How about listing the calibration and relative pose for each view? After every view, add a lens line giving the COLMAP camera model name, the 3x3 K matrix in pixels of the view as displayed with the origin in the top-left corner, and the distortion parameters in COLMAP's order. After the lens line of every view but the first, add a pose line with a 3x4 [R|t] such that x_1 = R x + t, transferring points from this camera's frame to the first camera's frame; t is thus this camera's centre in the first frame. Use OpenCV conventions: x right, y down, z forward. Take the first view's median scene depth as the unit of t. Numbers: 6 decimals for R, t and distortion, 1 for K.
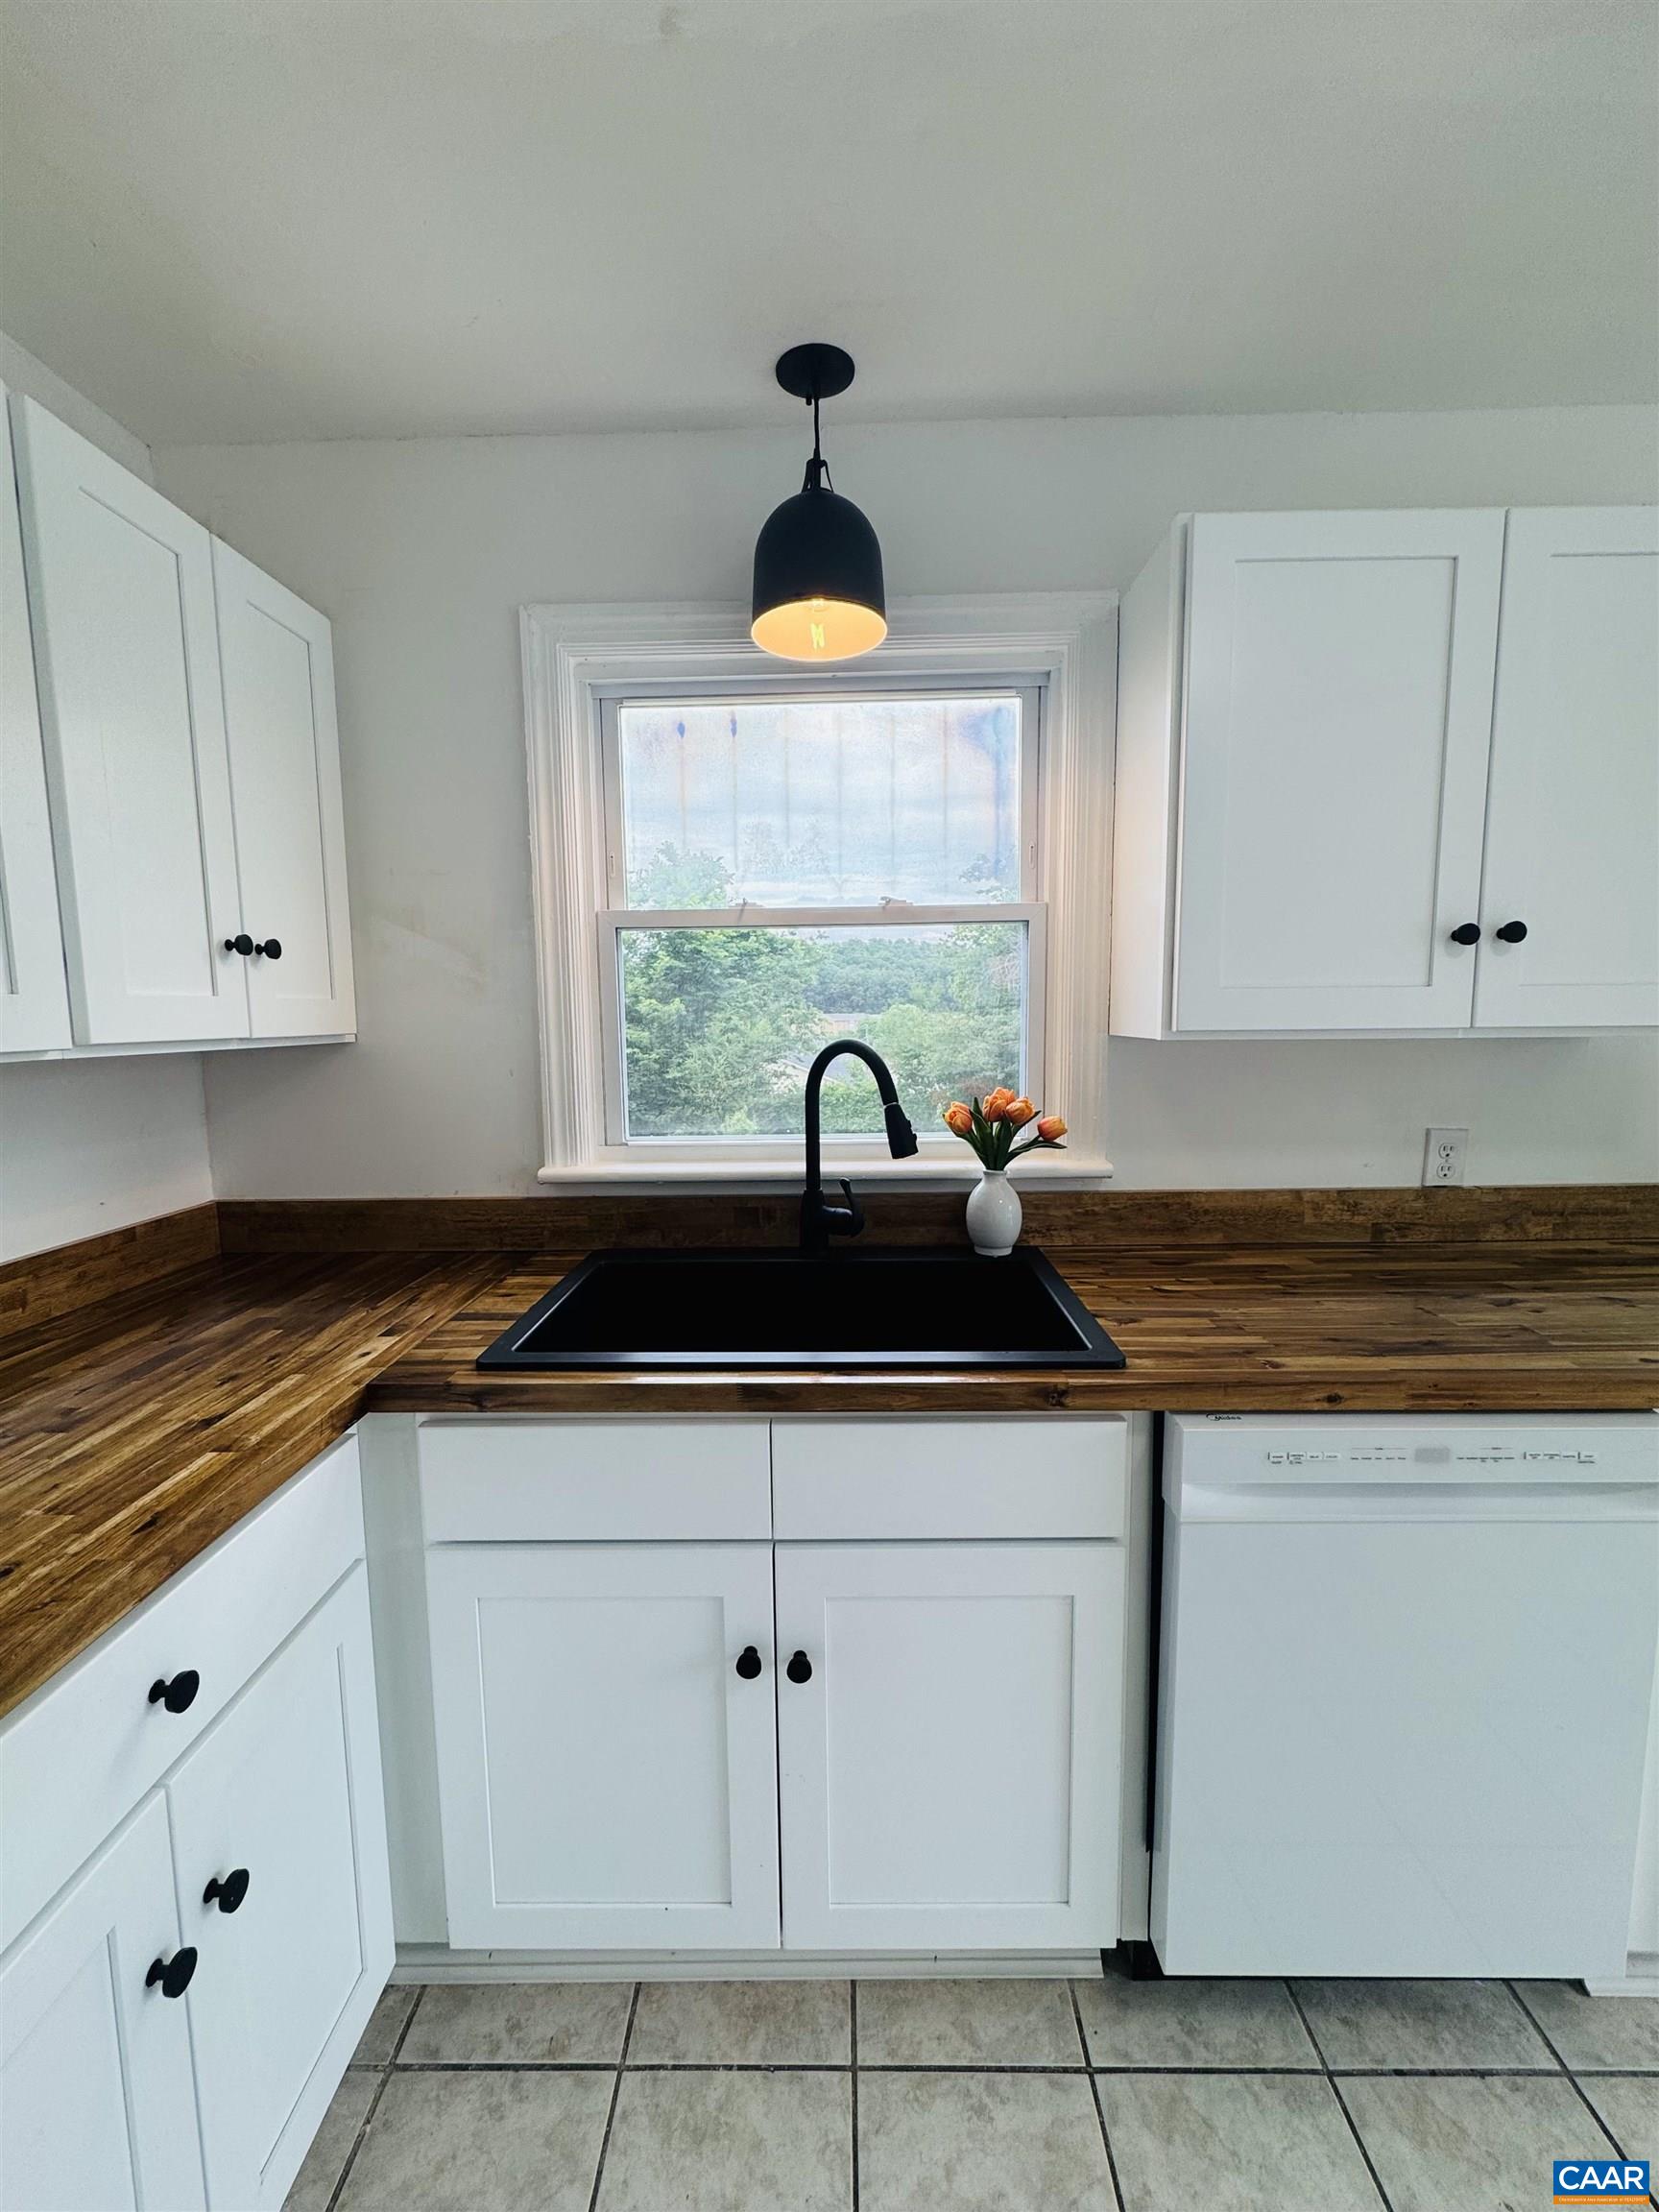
lens RADIAL K [[886.5, 0, 828.1], [0, 886.5, 1104.3], [0, 0, 1]] dist [-0.001676, 0.000419]
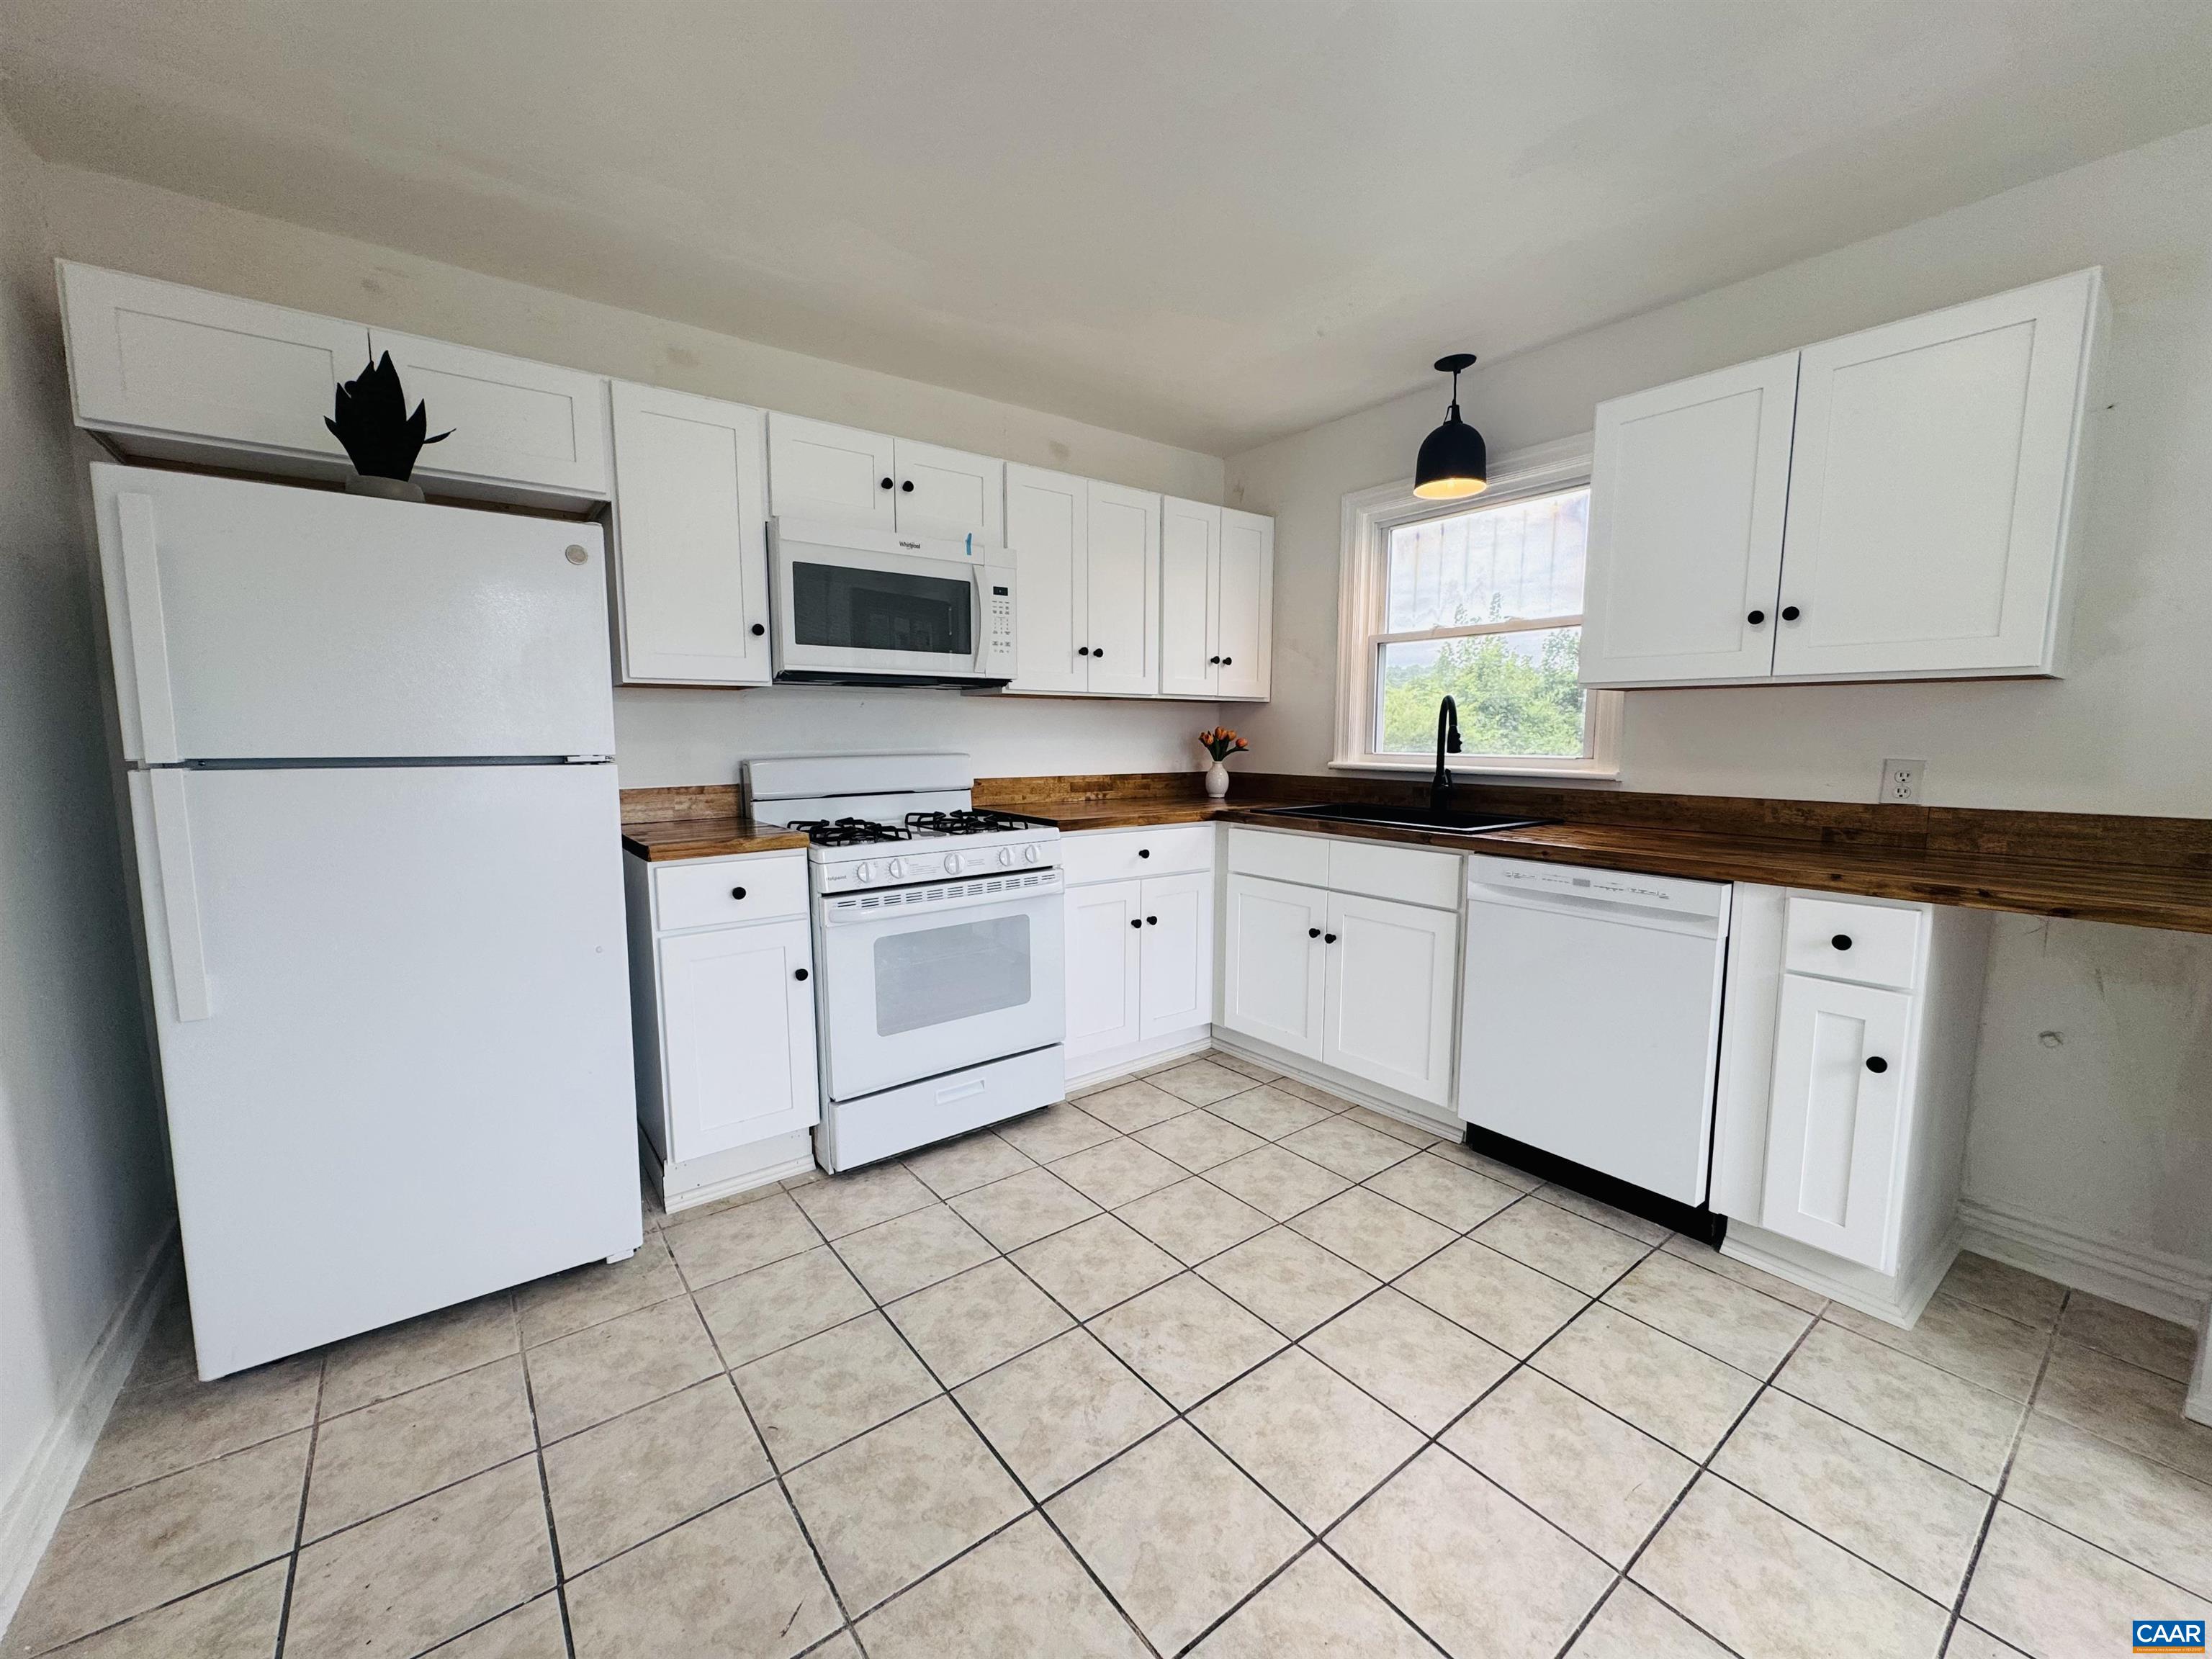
lens RADIAL K [[886.5, 0, 1104.4], [0, 886.5, 831.4], [0, 0, 1]] dist [-0.001676, 0.000419]
pose [[0.618904, 0.103339, -0.778639, 1.114906], [-0.092592, 0.993995, 0.058323, 0.184612], [0.779990, 0.035999, 0.624756, -0.804556]]
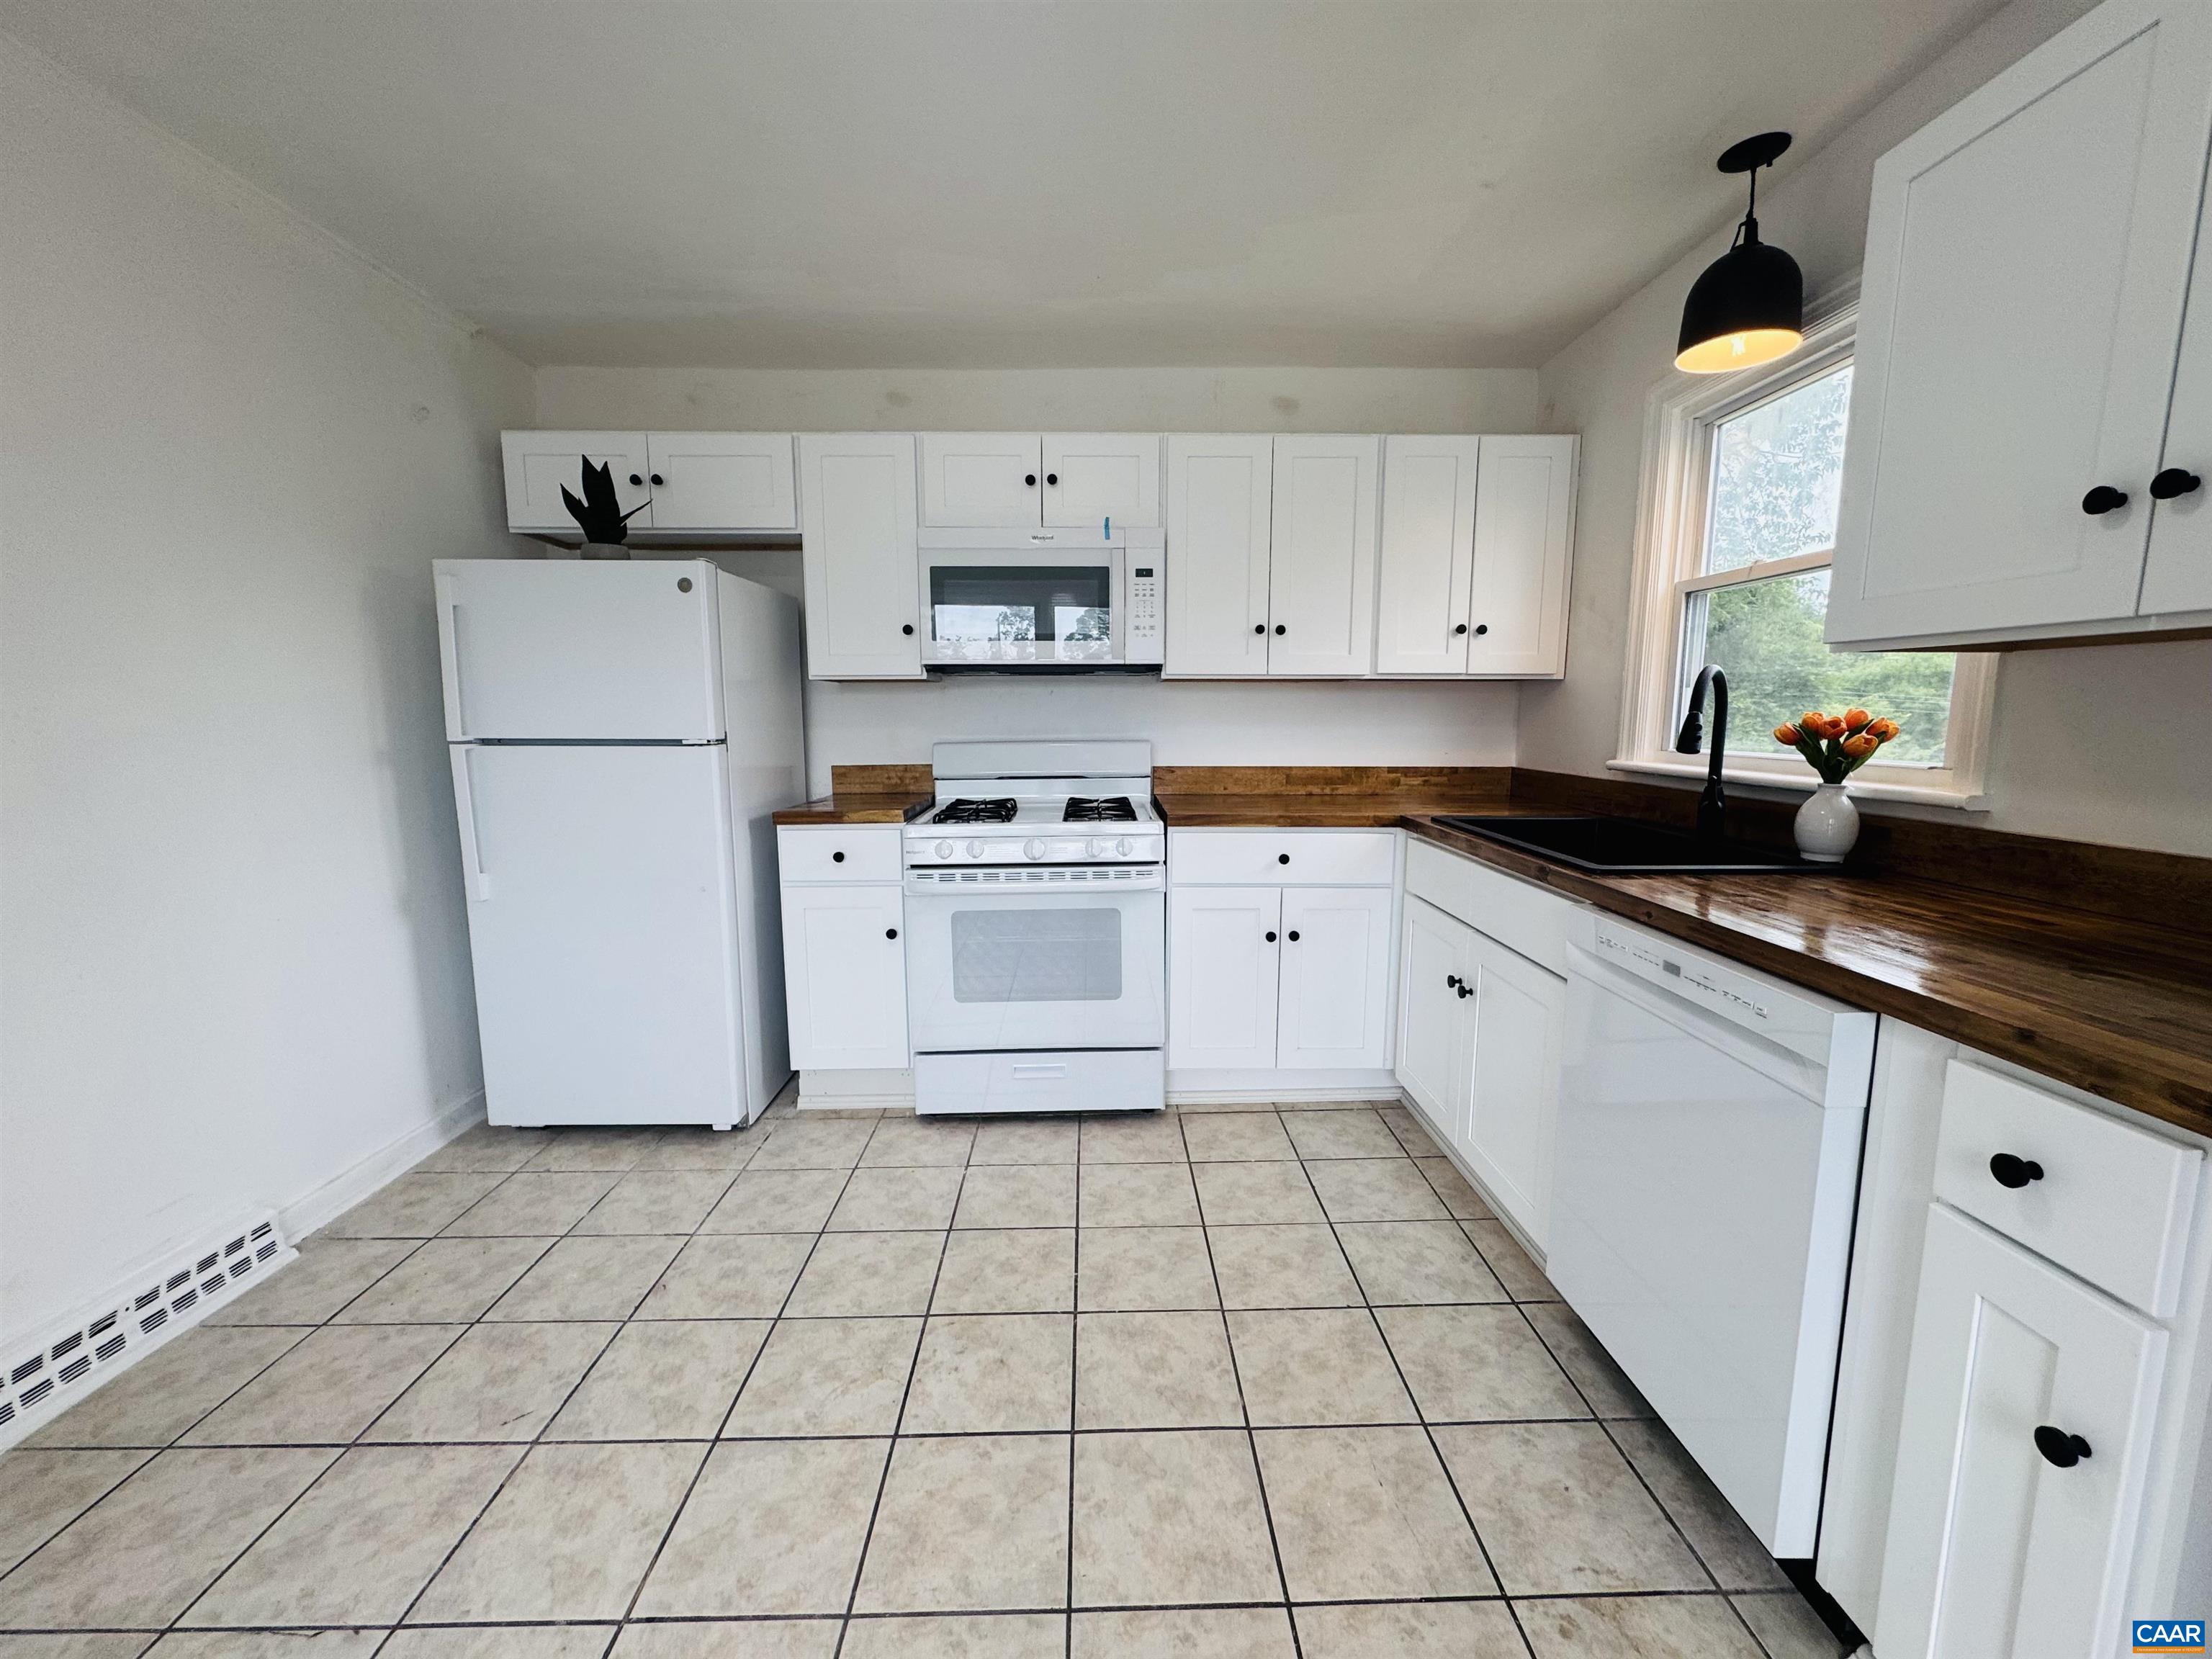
lens RADIAL K [[886.5, 0, 1104.4], [0, 886.5, 831.4], [0, 0, 1]] dist [-0.001676, 0.000419]
pose [[0.032643, 0.149197, -0.988269, 1.331968], [-0.104611, 0.983874, 0.145078, 0.072396], [0.993977, 0.098648, 0.047725, 0.075322]]
